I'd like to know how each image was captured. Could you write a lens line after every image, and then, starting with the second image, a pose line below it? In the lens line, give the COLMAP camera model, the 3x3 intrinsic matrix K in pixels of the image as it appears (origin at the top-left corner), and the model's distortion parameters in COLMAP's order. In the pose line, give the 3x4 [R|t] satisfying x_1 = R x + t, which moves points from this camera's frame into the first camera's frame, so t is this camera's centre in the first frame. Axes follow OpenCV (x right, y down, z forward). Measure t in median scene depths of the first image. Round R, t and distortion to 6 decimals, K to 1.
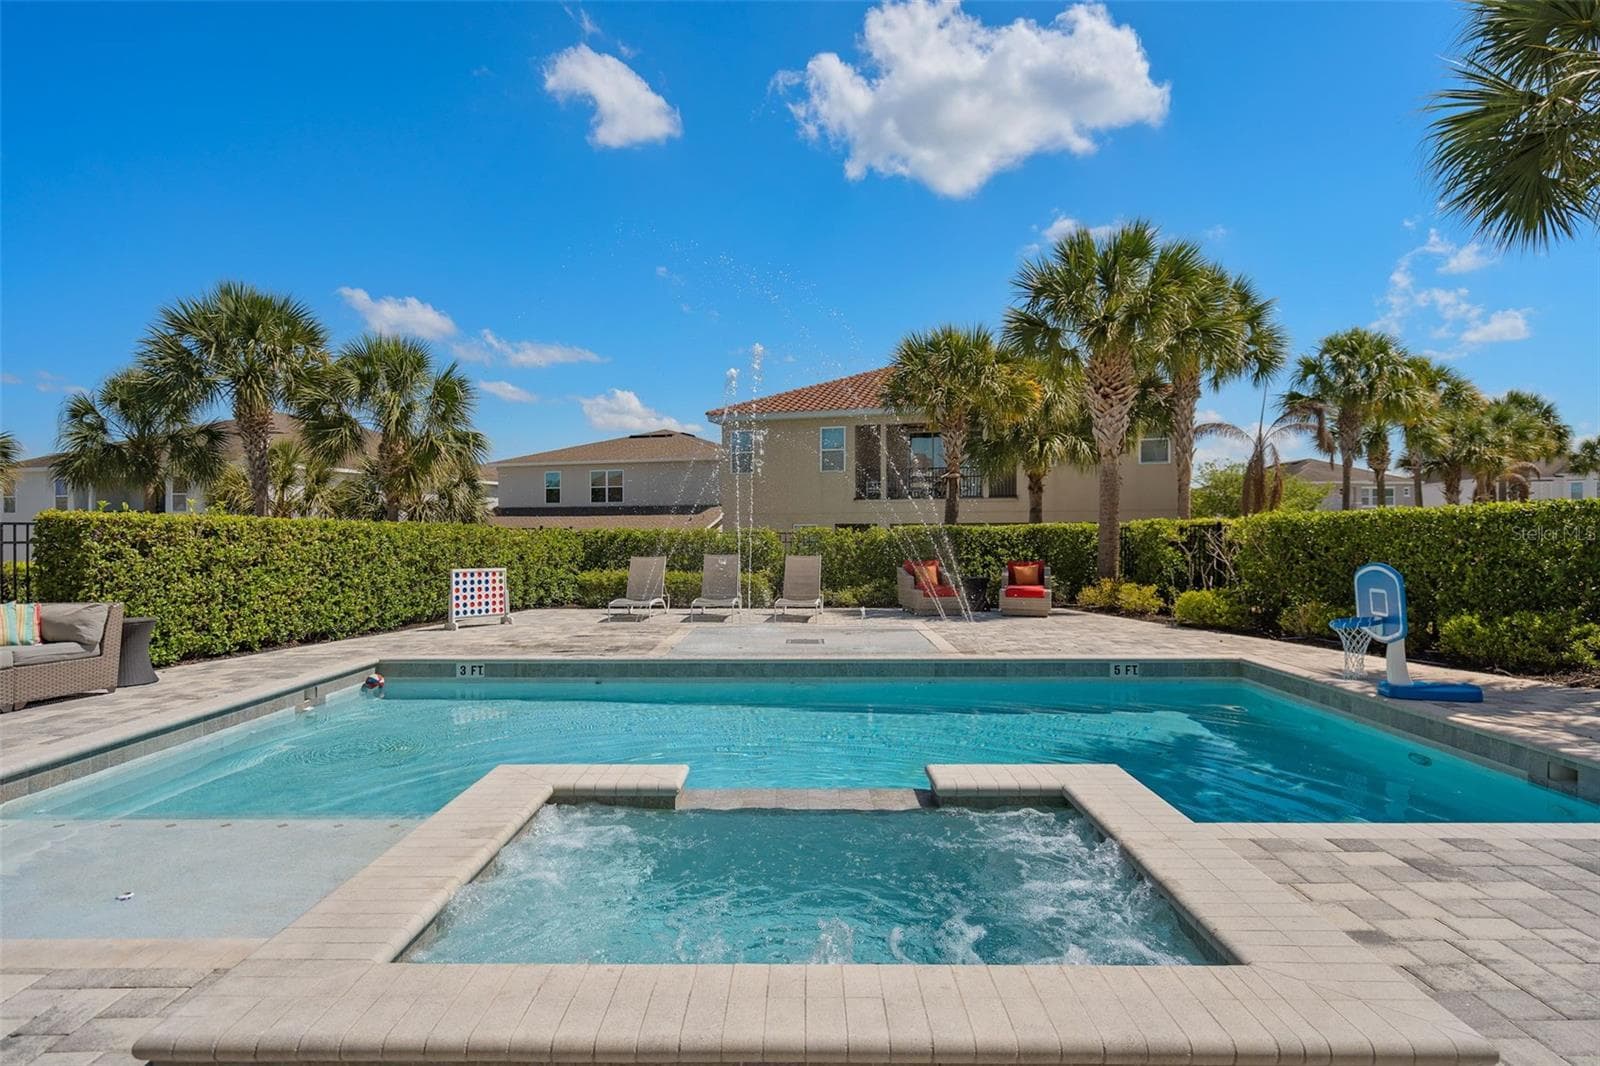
lens RADIAL K [[1026.0, 0, 800.0], [0, 1026.0, 533.0], [0, 0, 1]] dist [0.001008, 0.000533]
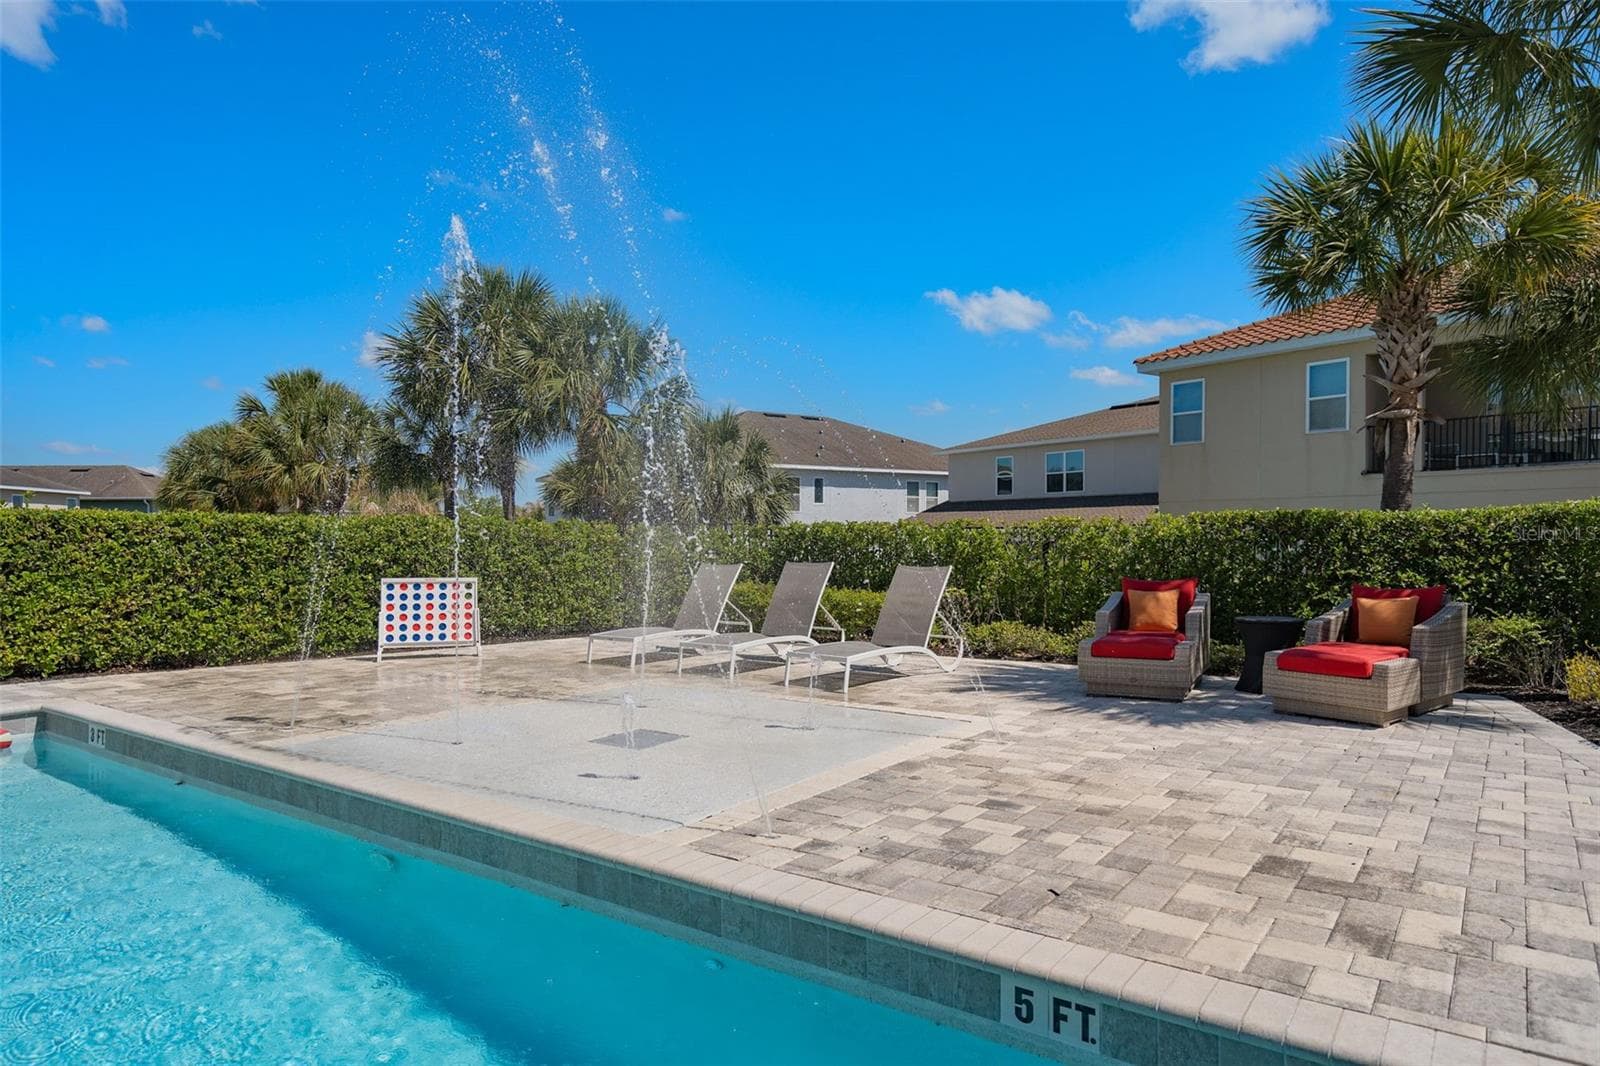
lens RADIAL K [[1026.0, 0, 800.0], [0, 1026.0, 533.0], [0, 0, 1]] dist [0.001008, 0.000533]
pose [[0.780826, -0.004994, -0.624729, 0.341917], [0.004951, 0.999986, -0.001806, 0.005325], [0.624729, -0.001682, 0.780840, 0.588488]]
